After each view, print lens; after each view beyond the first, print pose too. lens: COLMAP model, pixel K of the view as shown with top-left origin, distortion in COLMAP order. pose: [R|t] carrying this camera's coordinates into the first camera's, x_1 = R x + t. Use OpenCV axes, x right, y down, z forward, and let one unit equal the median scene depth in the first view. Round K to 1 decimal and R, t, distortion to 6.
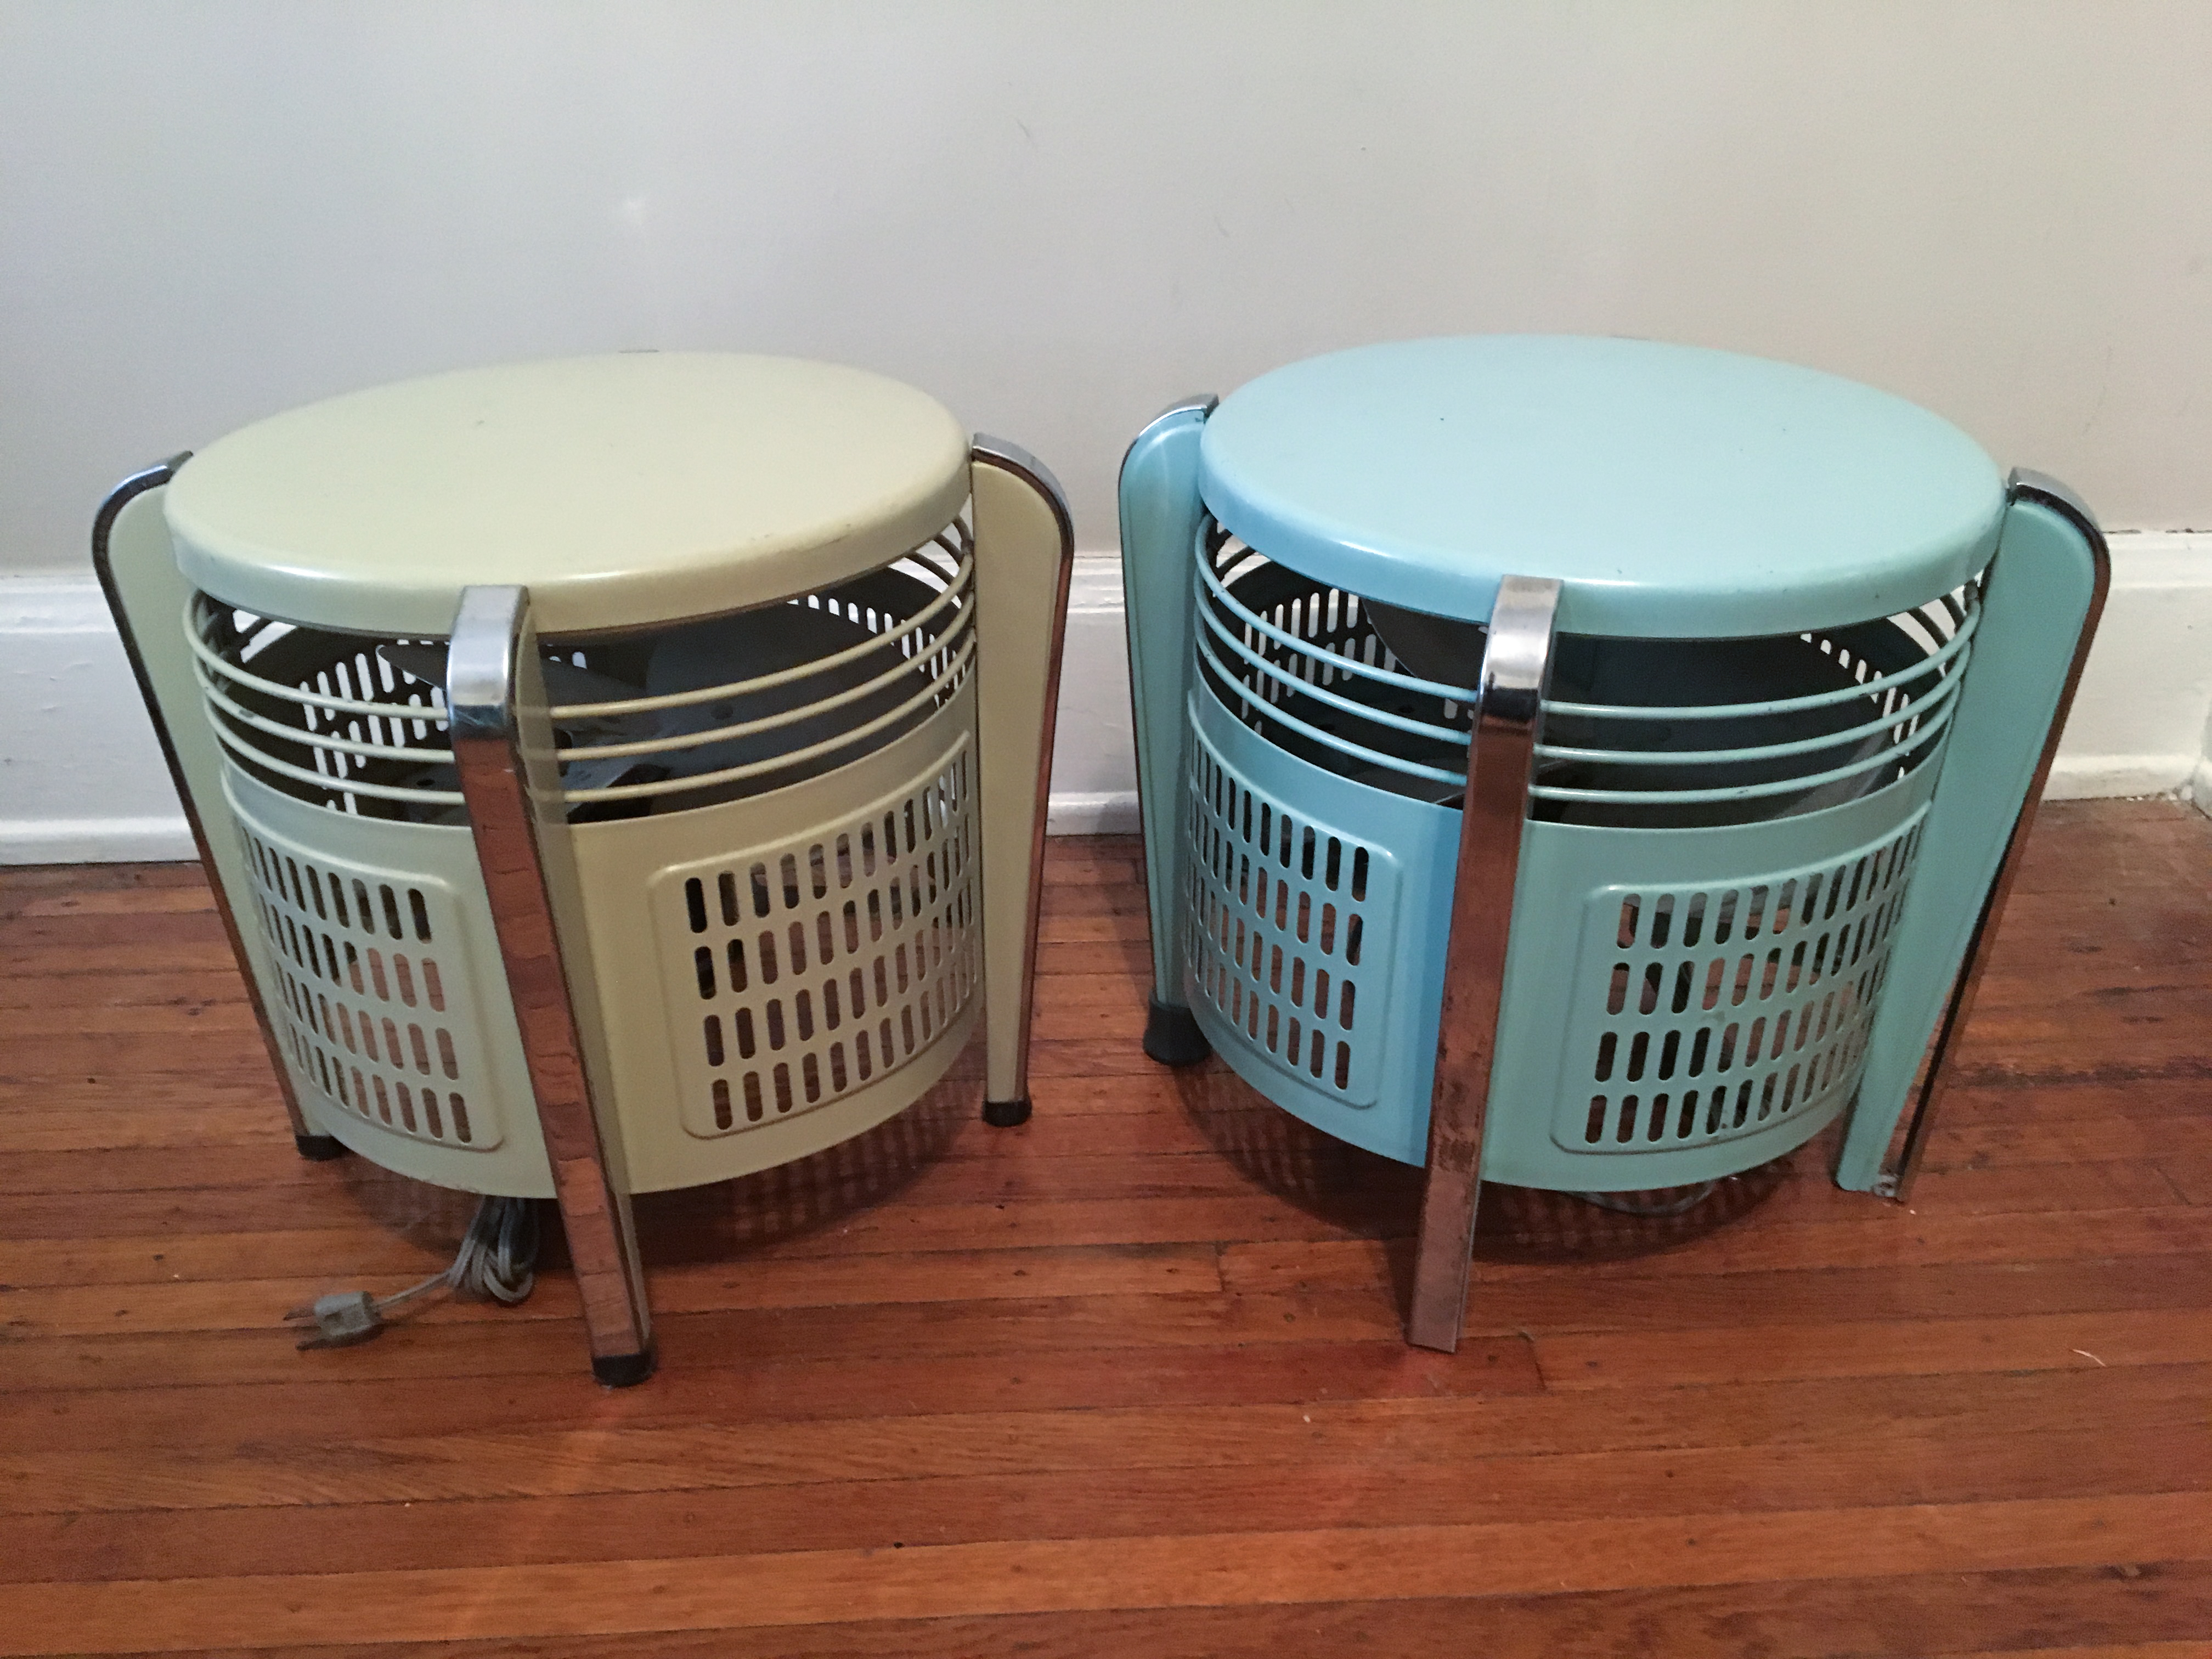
lens RADIAL K [[1820.6, 0, 1116.3], [0, 1820.6, 832.4], [0, 0, 1]] dist [0.070440, -0.081555]
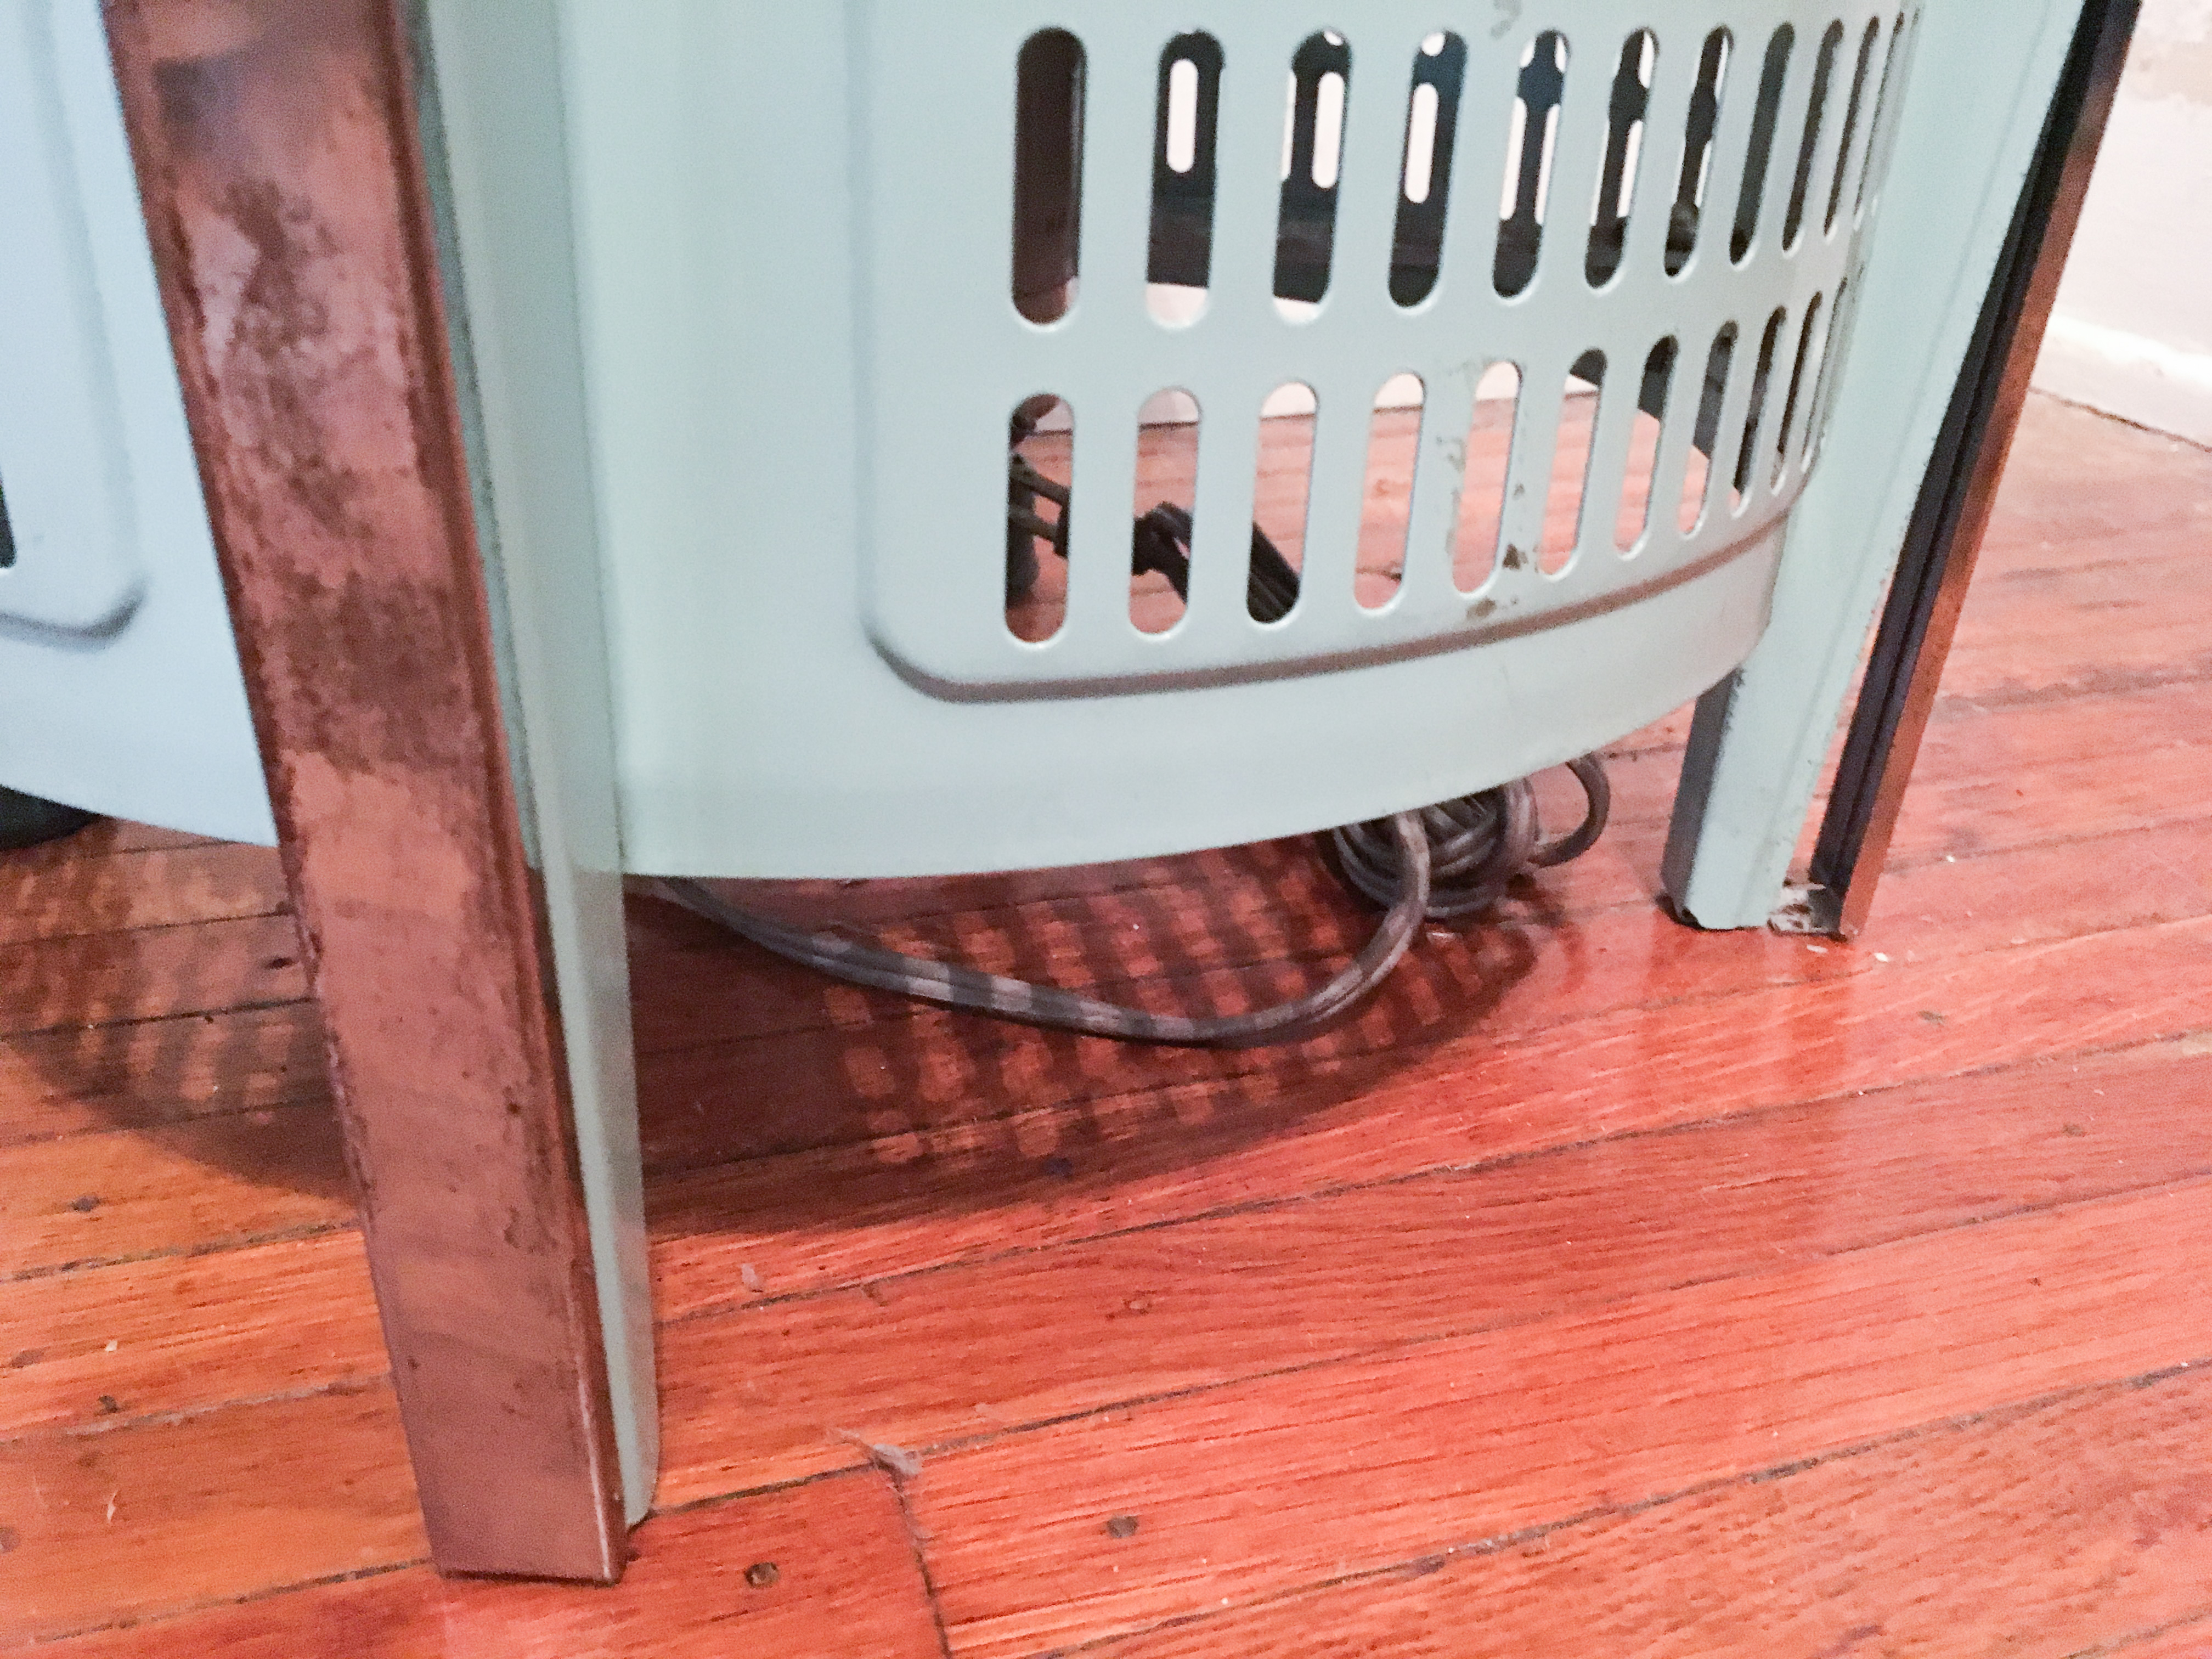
lens RADIAL K [[1820.6, 0, 1116.3], [0, 1820.6, 832.4], [0, 0, 1]] dist [0.070440, -0.081555]
pose [[0.963829, -0.080704, 0.254008, 0.184761], [0.090237, 0.995579, -0.026085, 0.180761], [-0.250780, 0.048062, 0.966850, 0.682953]]
